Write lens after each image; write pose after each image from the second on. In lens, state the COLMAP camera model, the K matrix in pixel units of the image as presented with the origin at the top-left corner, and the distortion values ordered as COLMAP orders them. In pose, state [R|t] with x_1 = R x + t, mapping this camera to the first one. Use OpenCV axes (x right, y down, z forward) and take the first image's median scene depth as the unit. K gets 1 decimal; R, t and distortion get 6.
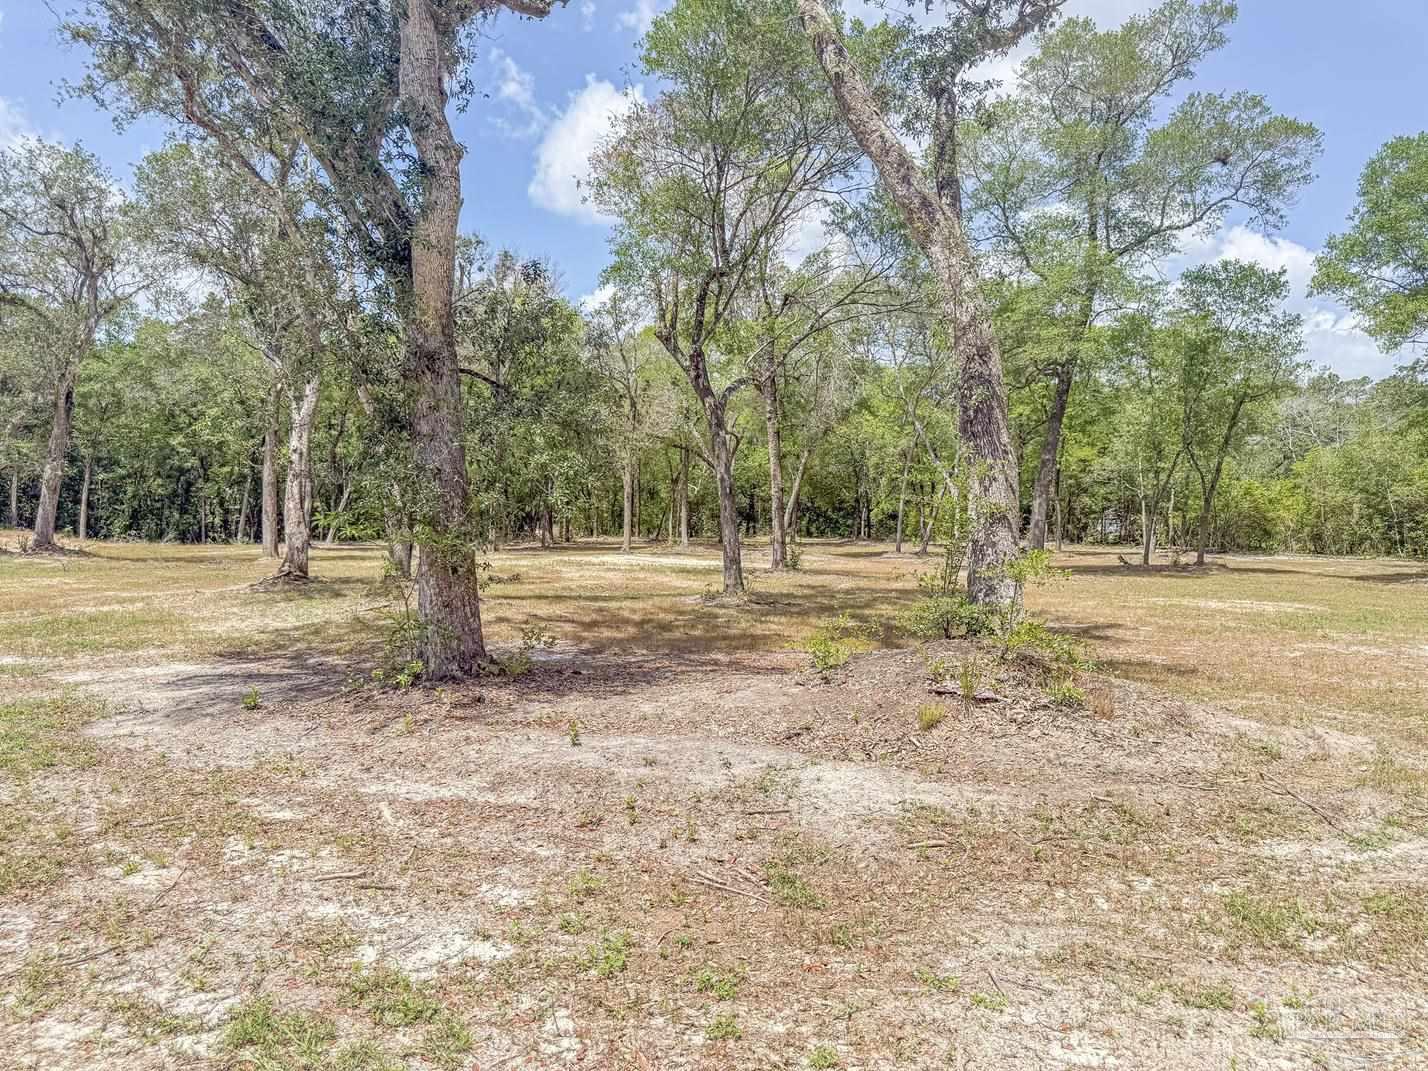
lens RADIAL K [[965.4, 0, 701.2], [0, 965.4, 533.8], [0, 0, 1]] dist [-0.036374, -0.011875]
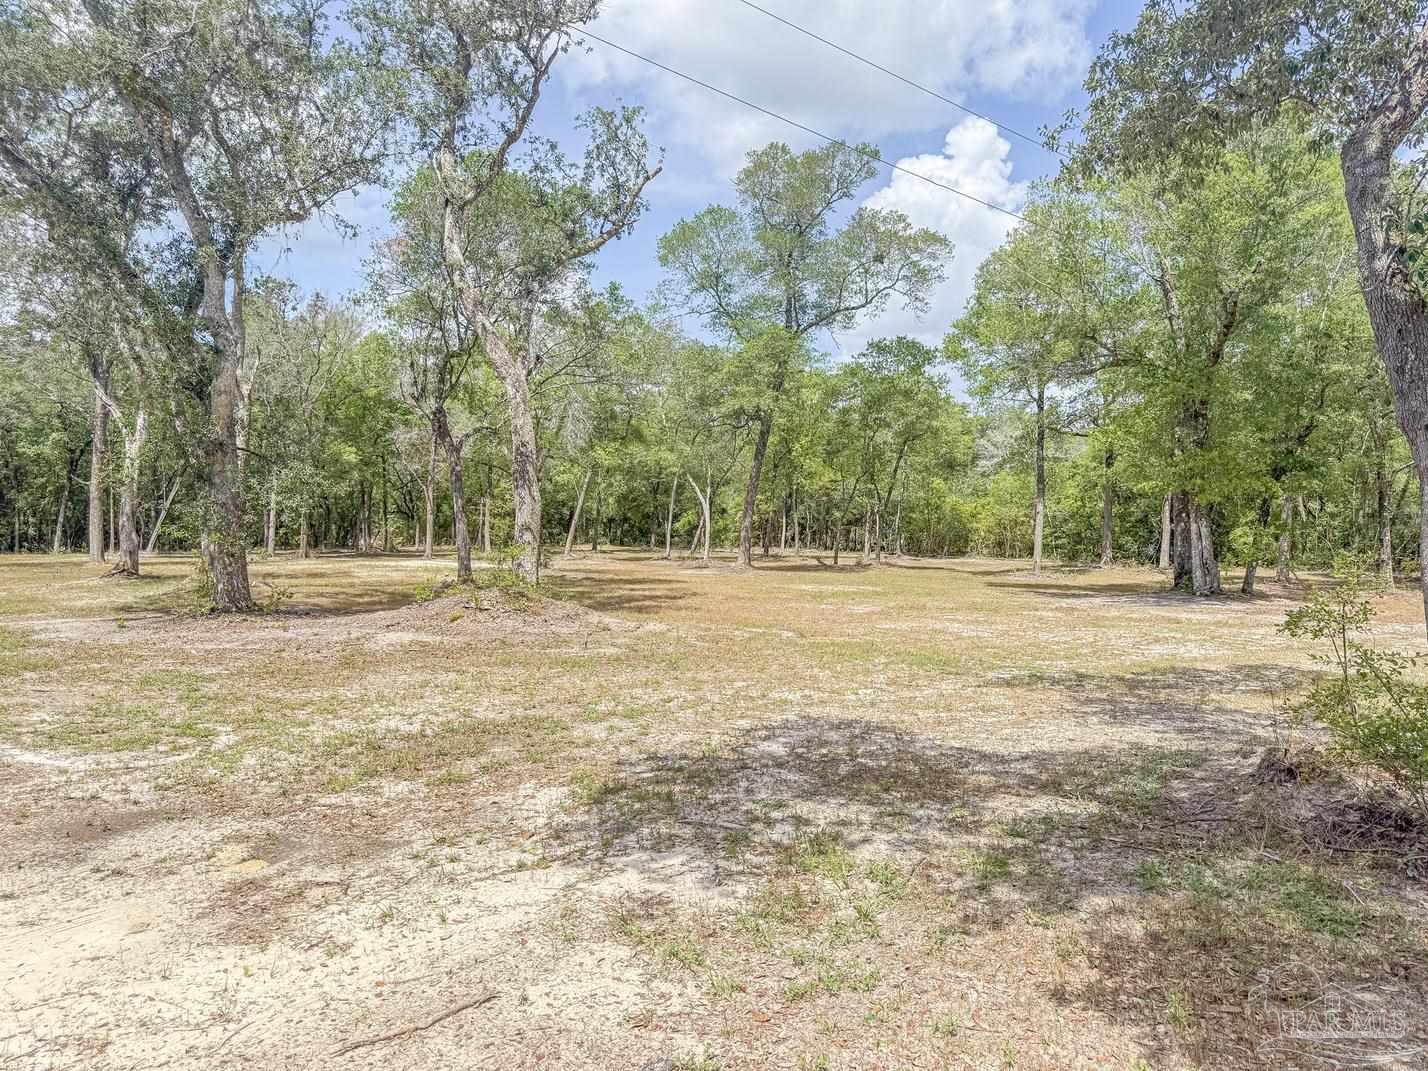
lens RADIAL K [[965.4, 0, 738.3], [0, 965.4, 567.5], [0, 0, 1]] dist [-0.036374, -0.011875]
pose [[0.982353, -0.002147, 0.187024, 0.101064], [-0.001869, 0.999772, 0.021289, 0.005976], [-0.187027, -0.021263, 0.982125, -0.286884]]
